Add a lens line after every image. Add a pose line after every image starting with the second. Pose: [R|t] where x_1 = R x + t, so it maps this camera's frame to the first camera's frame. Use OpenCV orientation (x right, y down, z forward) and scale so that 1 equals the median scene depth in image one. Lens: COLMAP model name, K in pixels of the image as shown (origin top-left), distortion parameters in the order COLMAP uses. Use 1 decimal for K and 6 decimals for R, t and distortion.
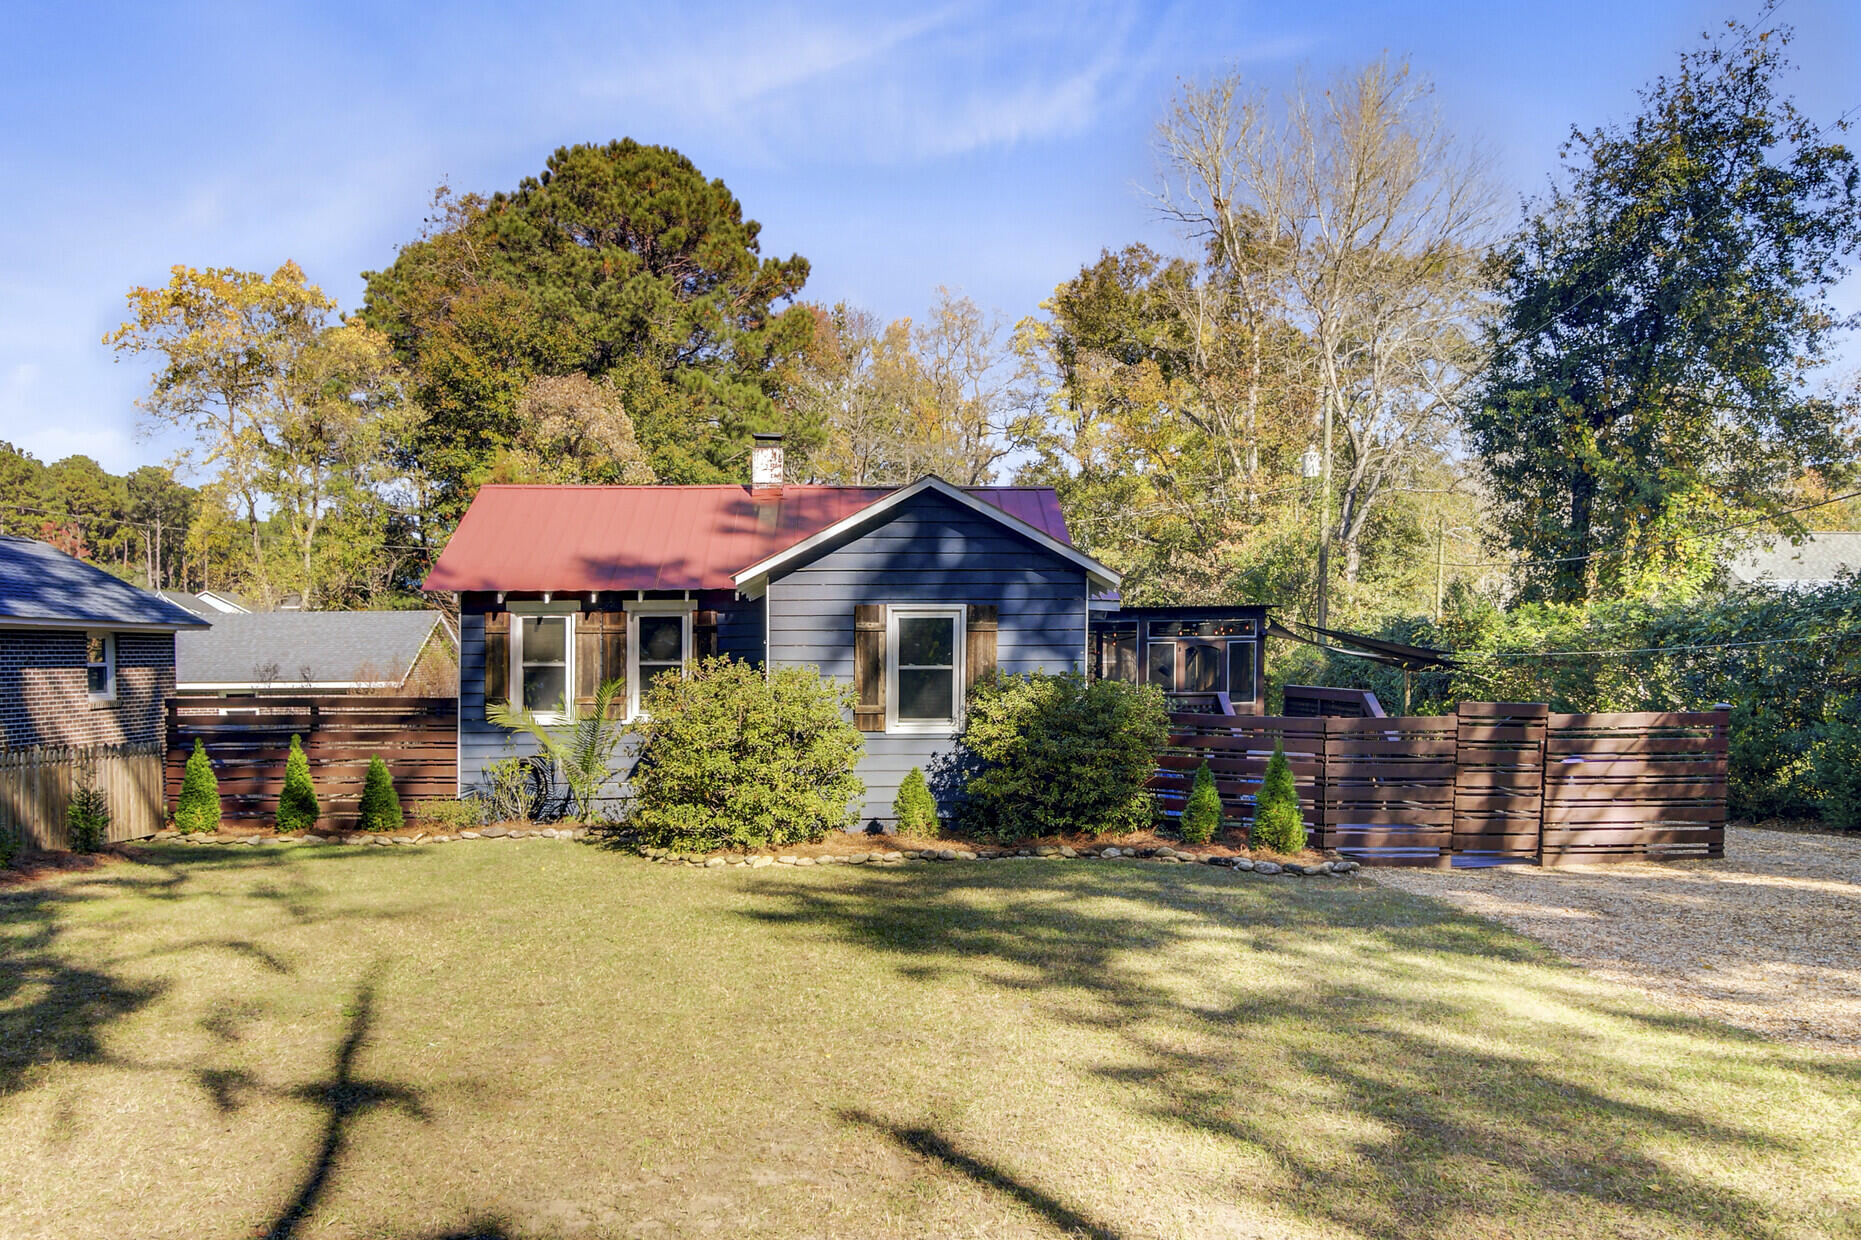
lens RADIAL K [[1550.2, 0, 938.1], [0, 1550.2, 738.9], [0, 0, 1]] dist [0.000985, 0.032063]
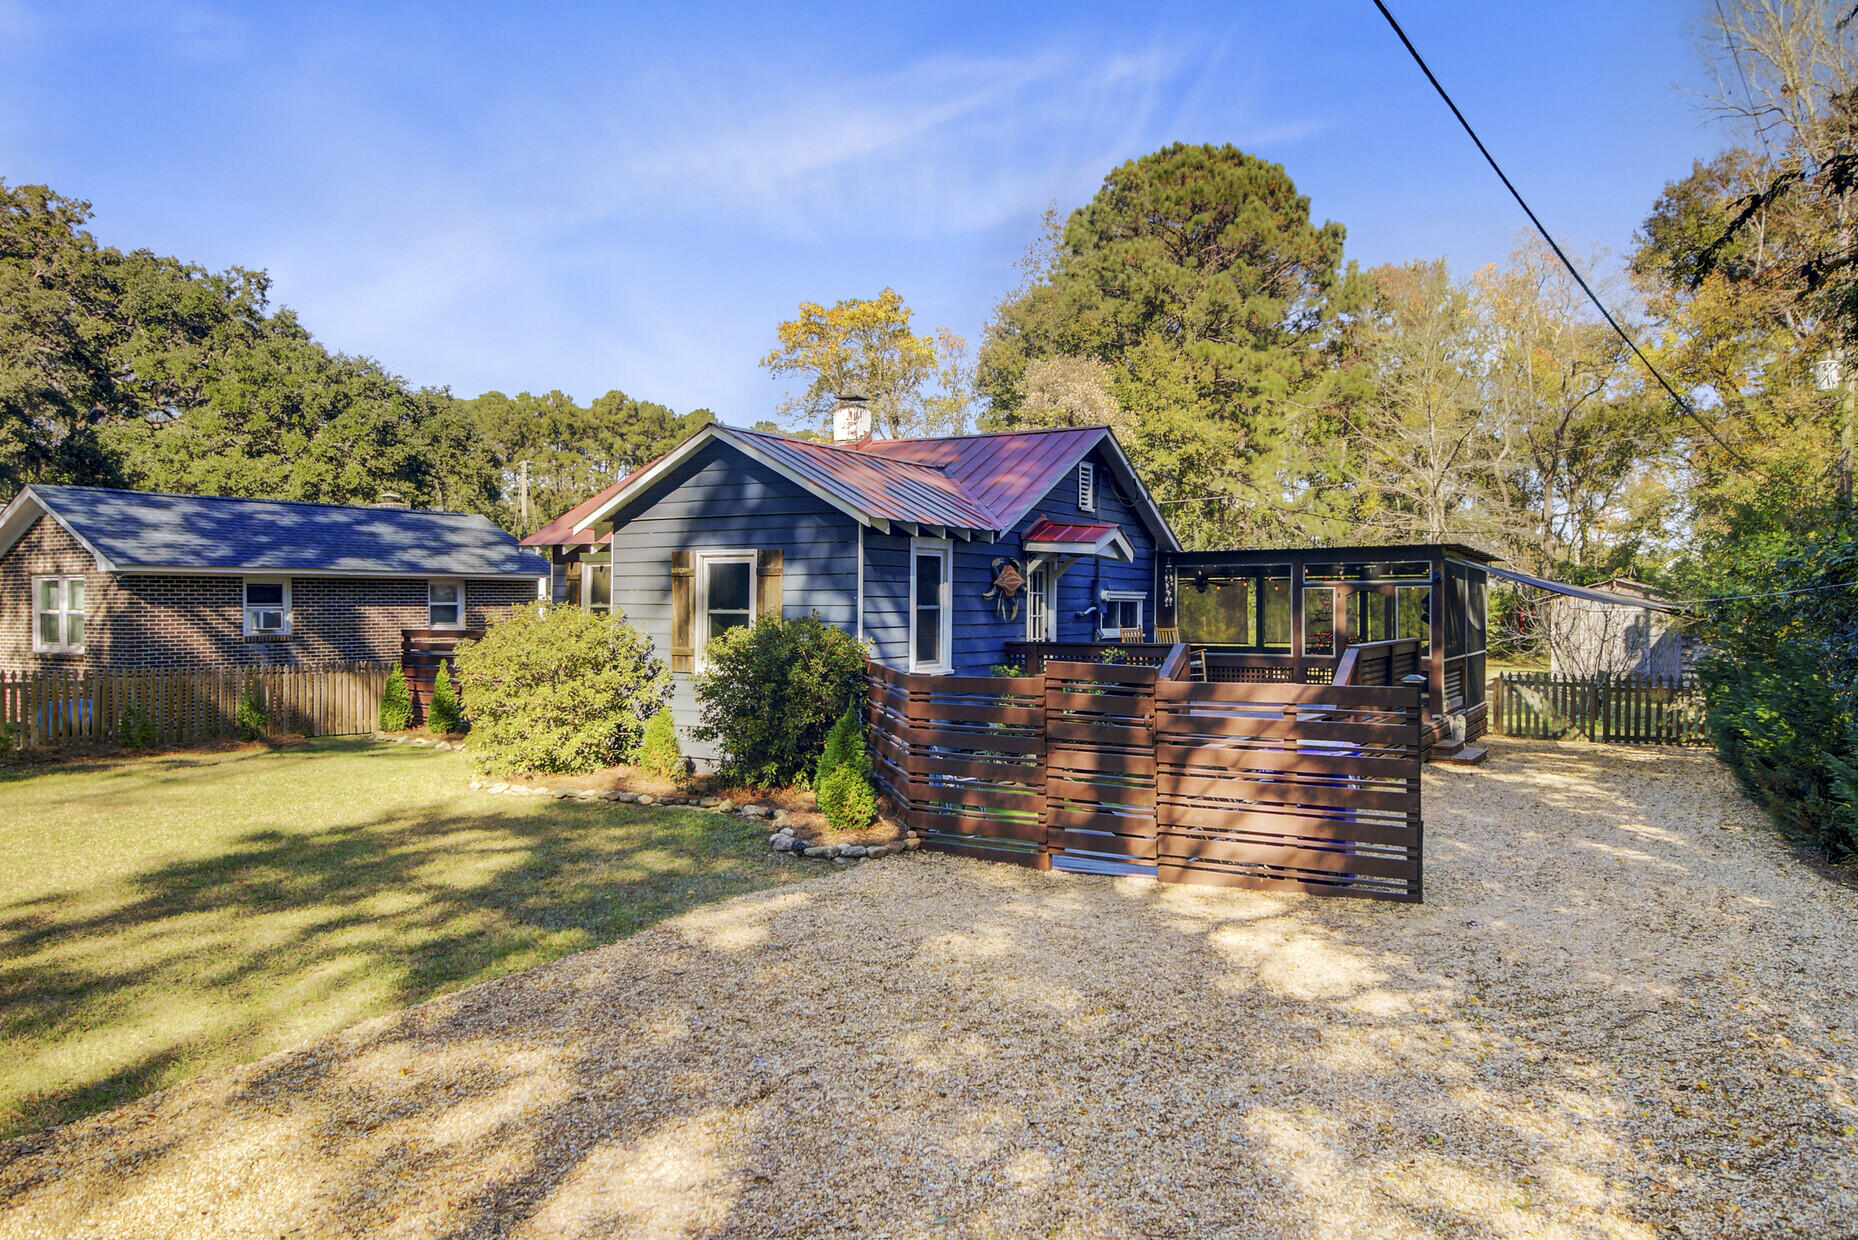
lens RADIAL K [[1331.8, 0, 932.8], [0, 1331.8, 606.6], [0, 0, 1]] dist [0.019099, -0.005865]
pose [[0.833480, 0.008290, -0.552487, 0.495272], [-0.035846, 0.998592, -0.039092, -0.016797], [0.551385, 0.052387, 0.832604, 0.297029]]
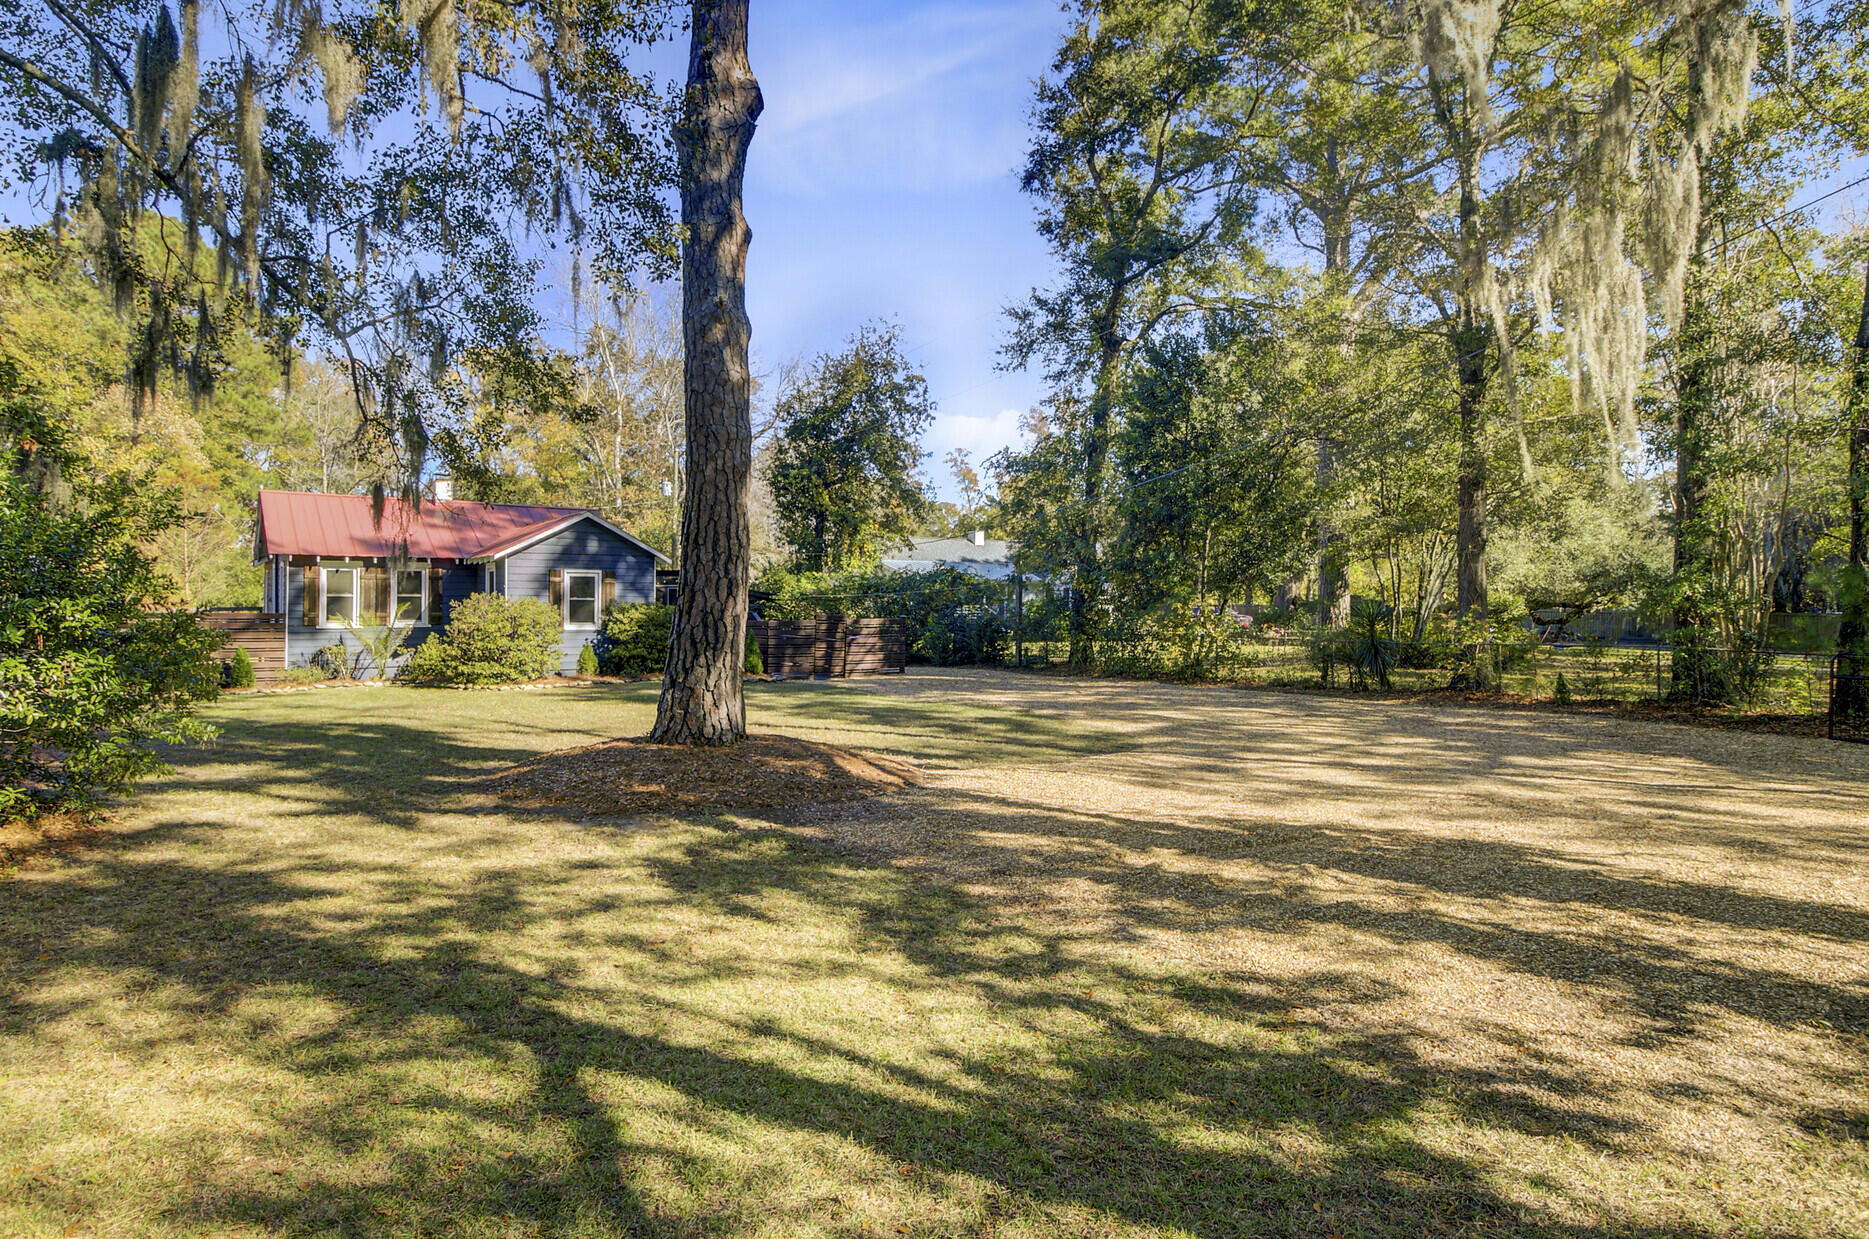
lens RADIAL K [[1082.5, 0, 926.9], [0, 1082.5, 606.5], [0, 0, 1]] dist [0.029266, 0.000176]
pose [[0.851917, 0.006405, 0.523638, -0.333526], [0.015507, 0.999178, -0.037450, 0.024296], [-0.523448, 0.040025, 0.851117, -0.465831]]
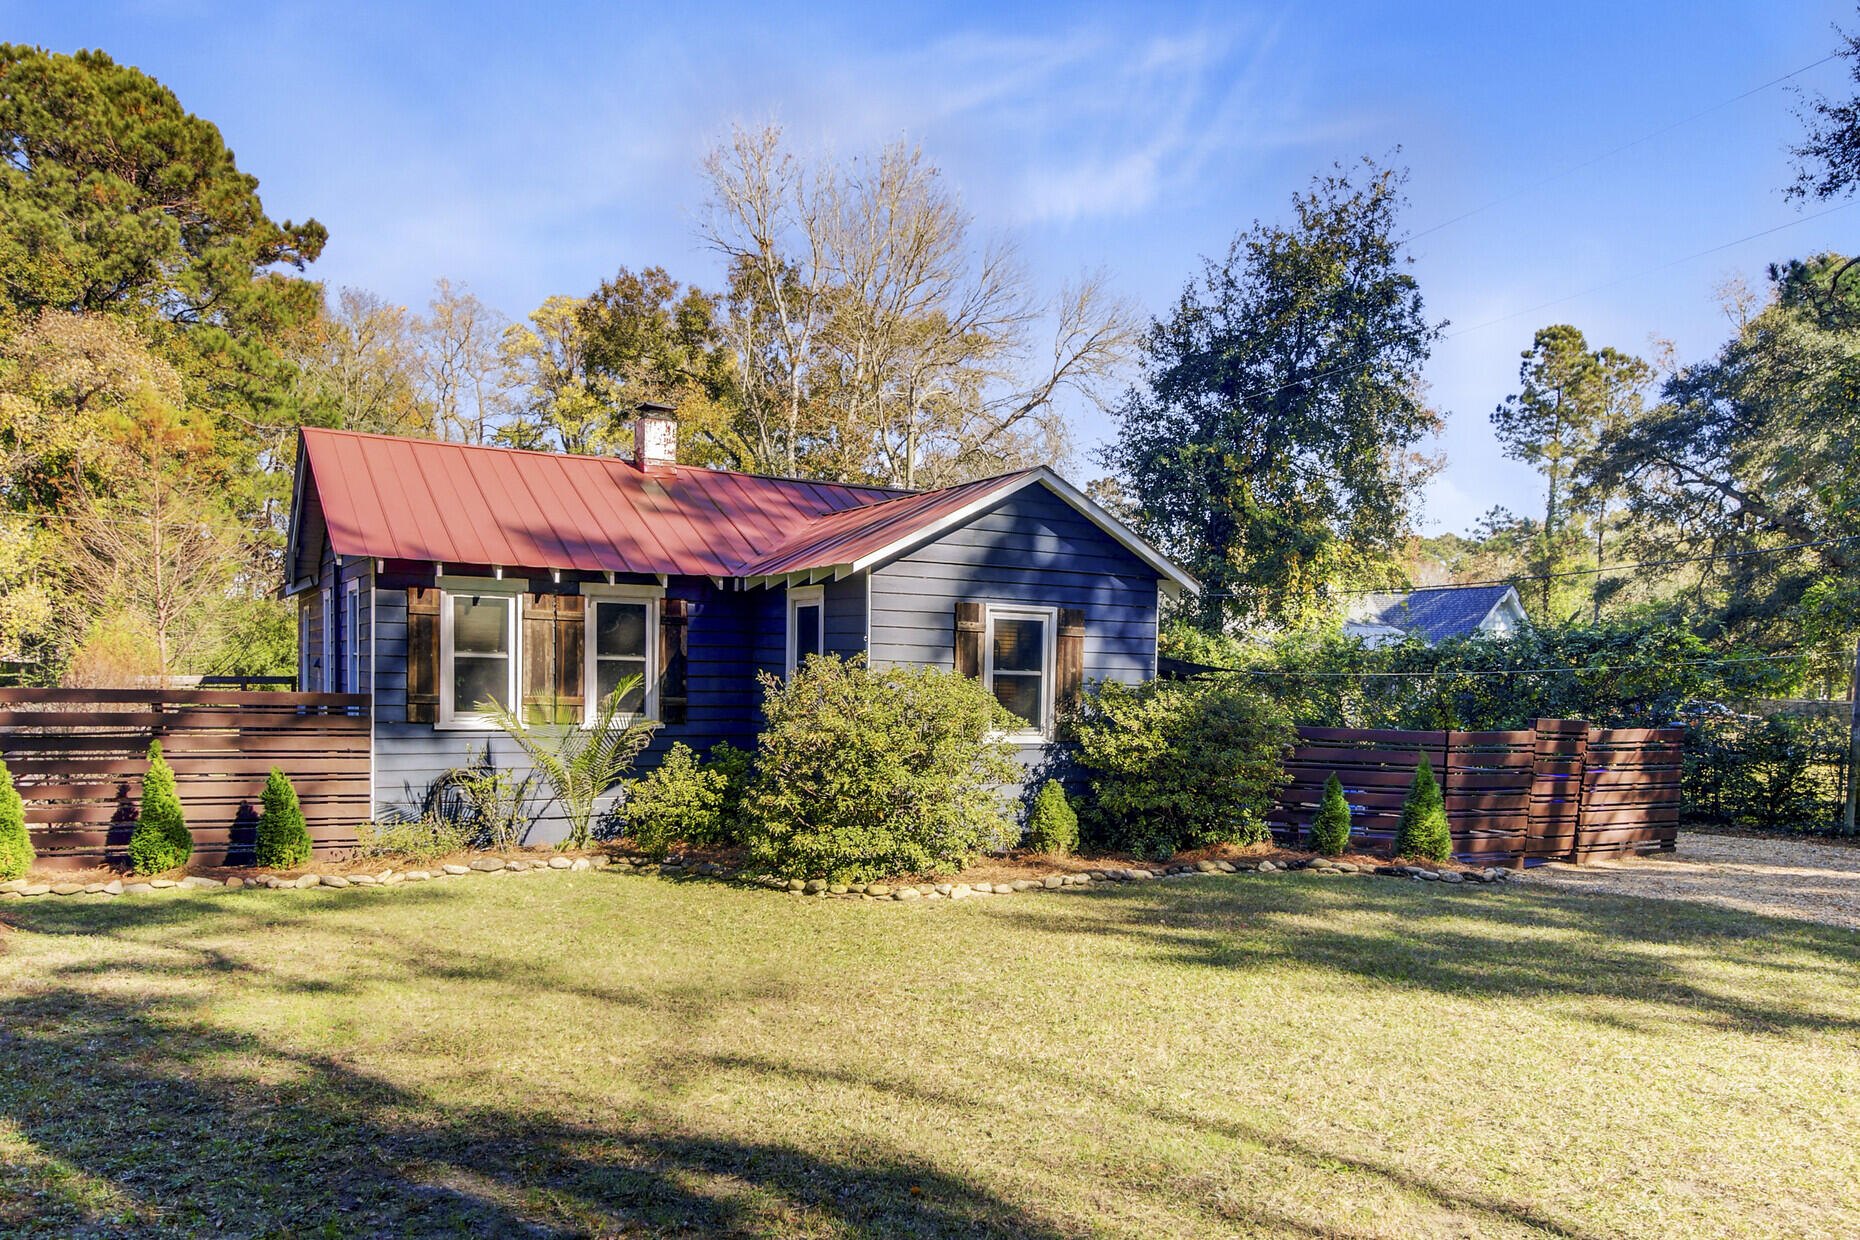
lens RADIAL K [[1371.0, 0, 939.2], [0, 1371.0, 767.1], [0, 0, 1]] dist [0.008866, 0.003095]
pose [[0.892161, -0.004352, 0.451697, -0.359922], [-0.004800, 0.999806, 0.019114, -0.004003], [-0.451693, -0.019221, 0.891966, 0.241734]]
